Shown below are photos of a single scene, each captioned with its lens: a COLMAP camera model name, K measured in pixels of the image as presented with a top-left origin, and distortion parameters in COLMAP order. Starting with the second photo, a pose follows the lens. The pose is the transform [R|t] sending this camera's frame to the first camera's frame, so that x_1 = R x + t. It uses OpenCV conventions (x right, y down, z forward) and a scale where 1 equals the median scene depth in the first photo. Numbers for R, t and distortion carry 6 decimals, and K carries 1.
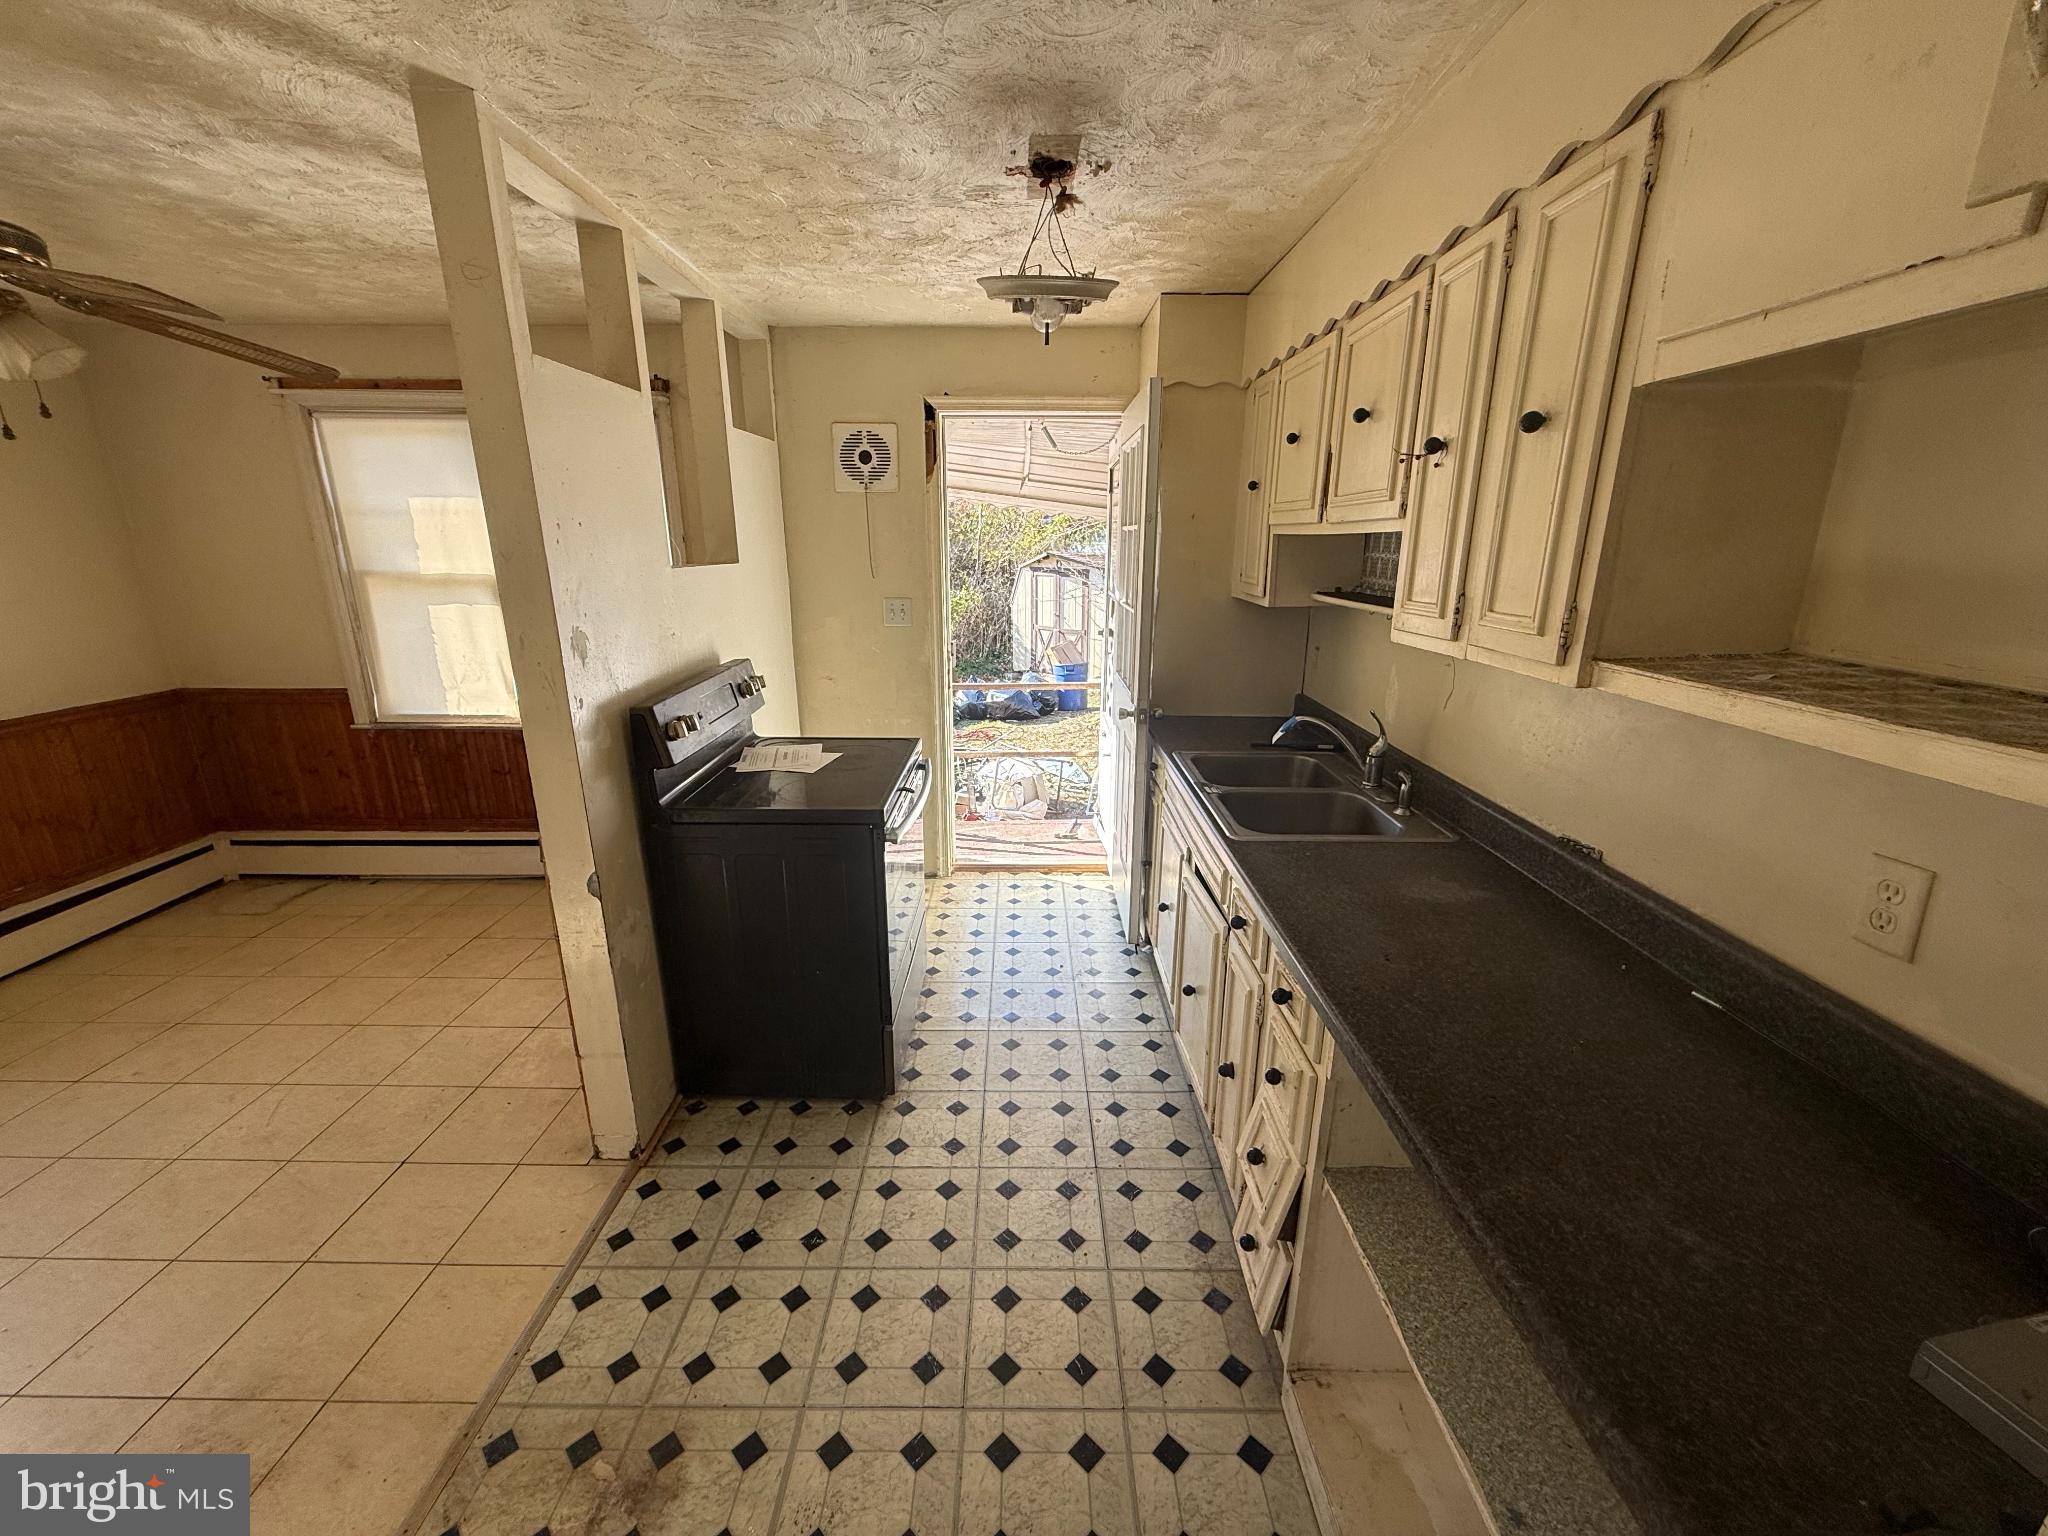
lens RADIAL K [[815.3, 0, 1019.9], [0, 815.3, 767.8], [0, 0, 1]] dist [0.000237, -0.000378]
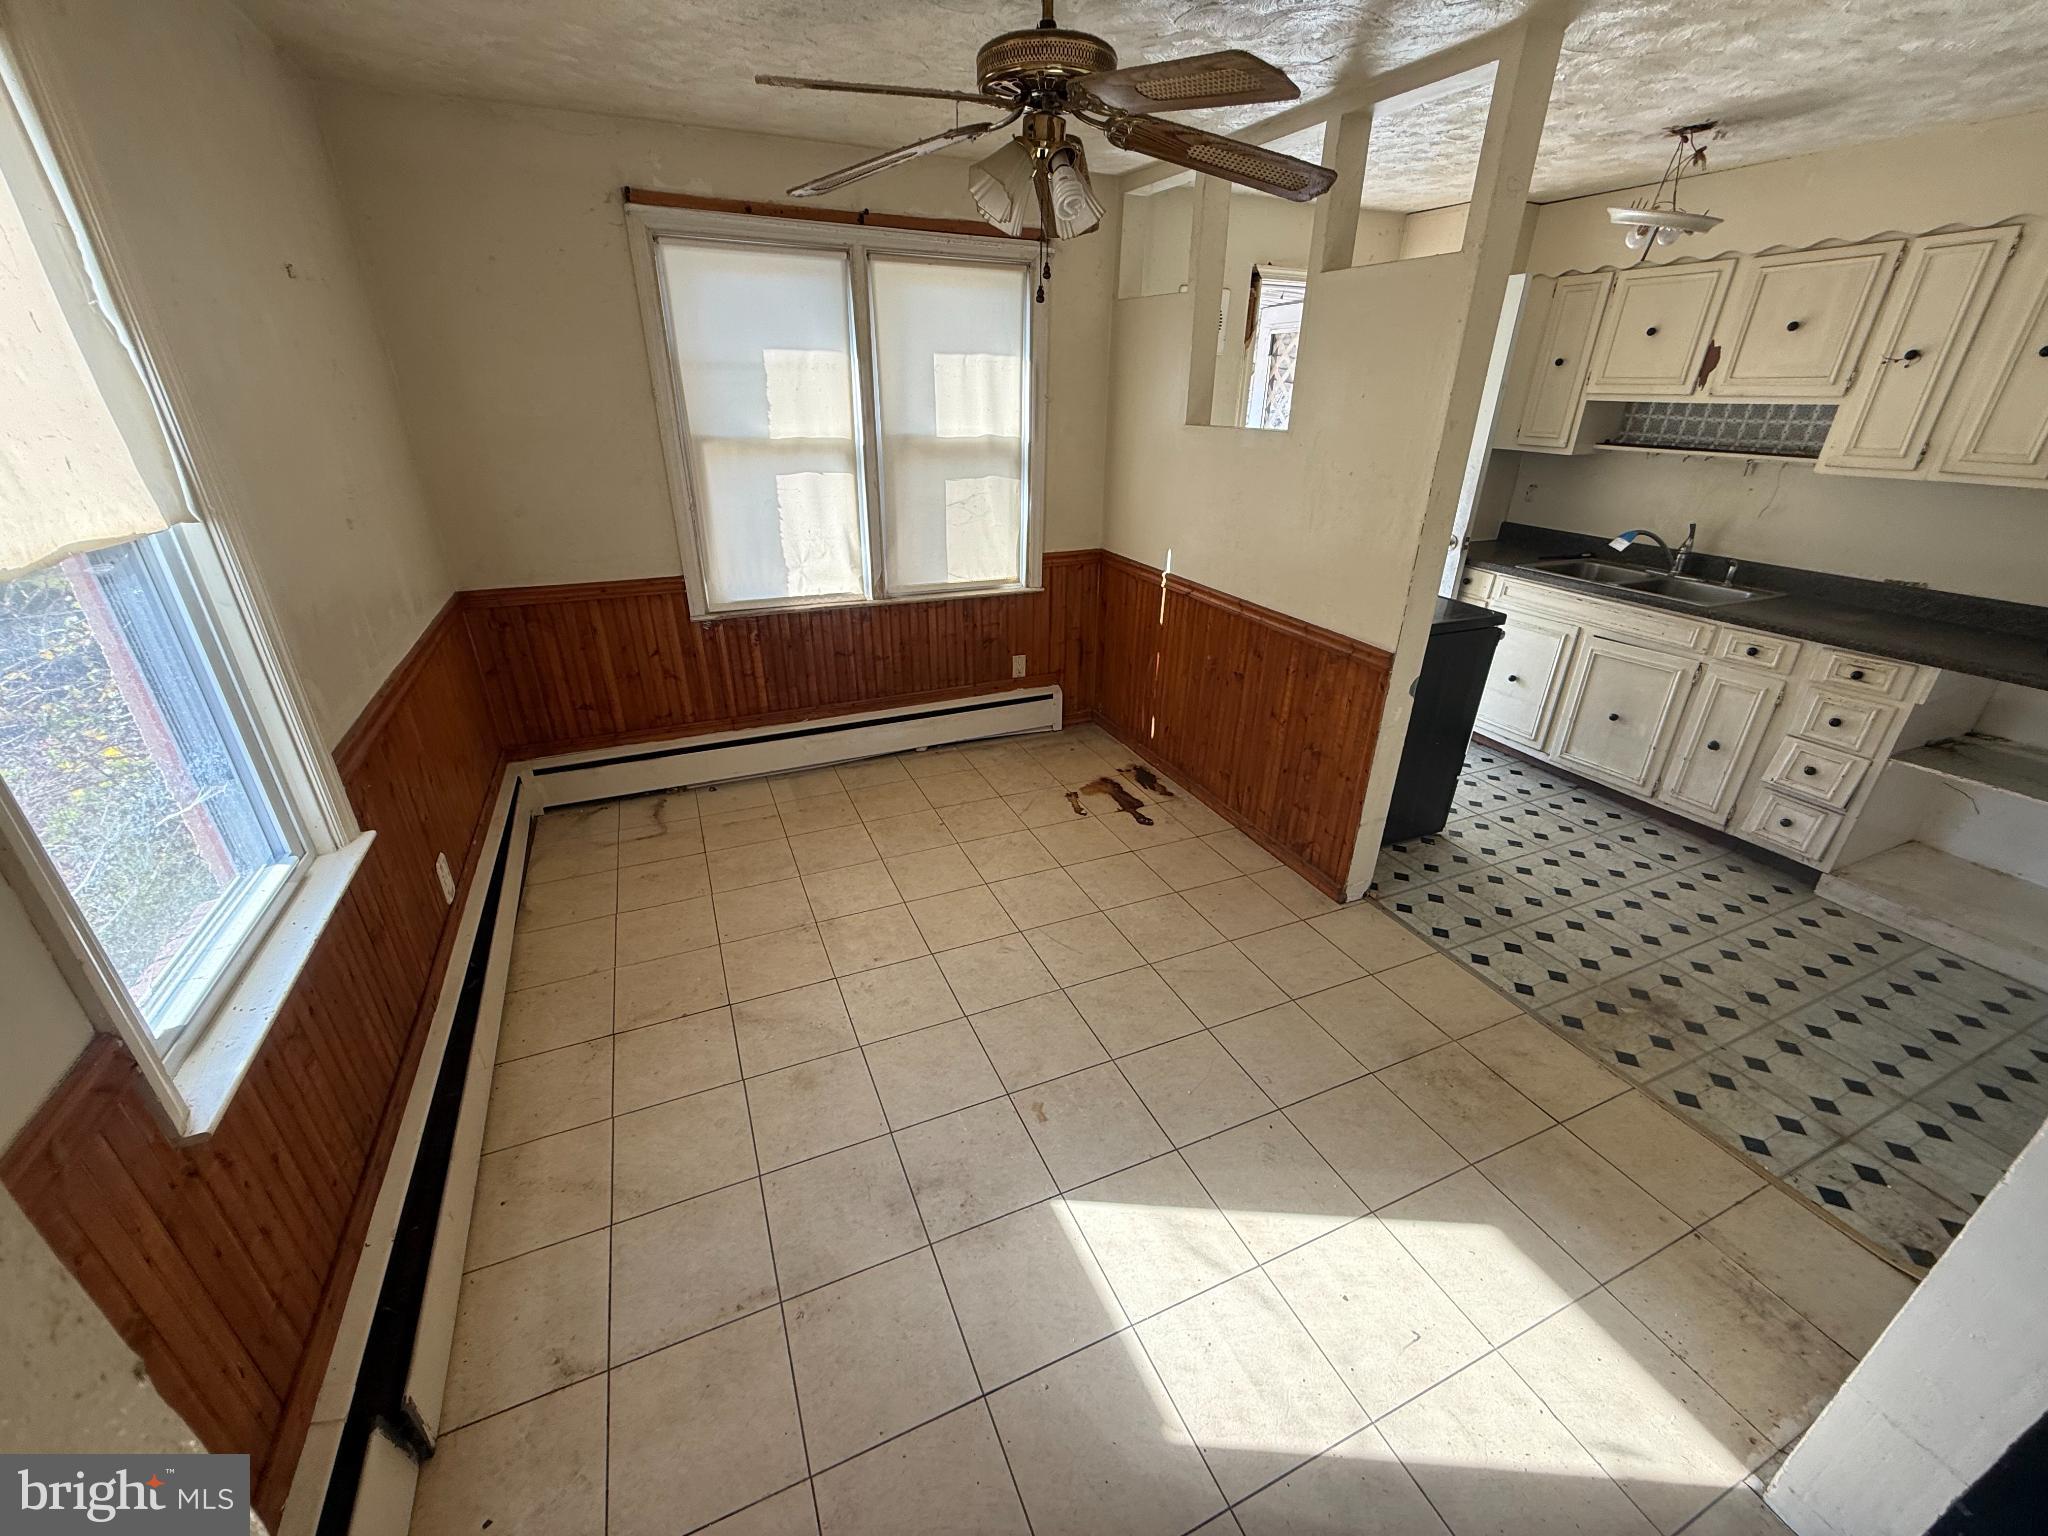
lens RADIAL K [[815.3, 0, 1022.1], [0, 815.3, 768.9], [0, 0, 1]] dist [0.000237, -0.000378]
pose [[0.912331, -0.167193, 0.373762, -0.877272], [0.102557, 0.977045, 0.186722, -0.020559], [-0.396401, -0.132021, 0.908535, 0.021048]]
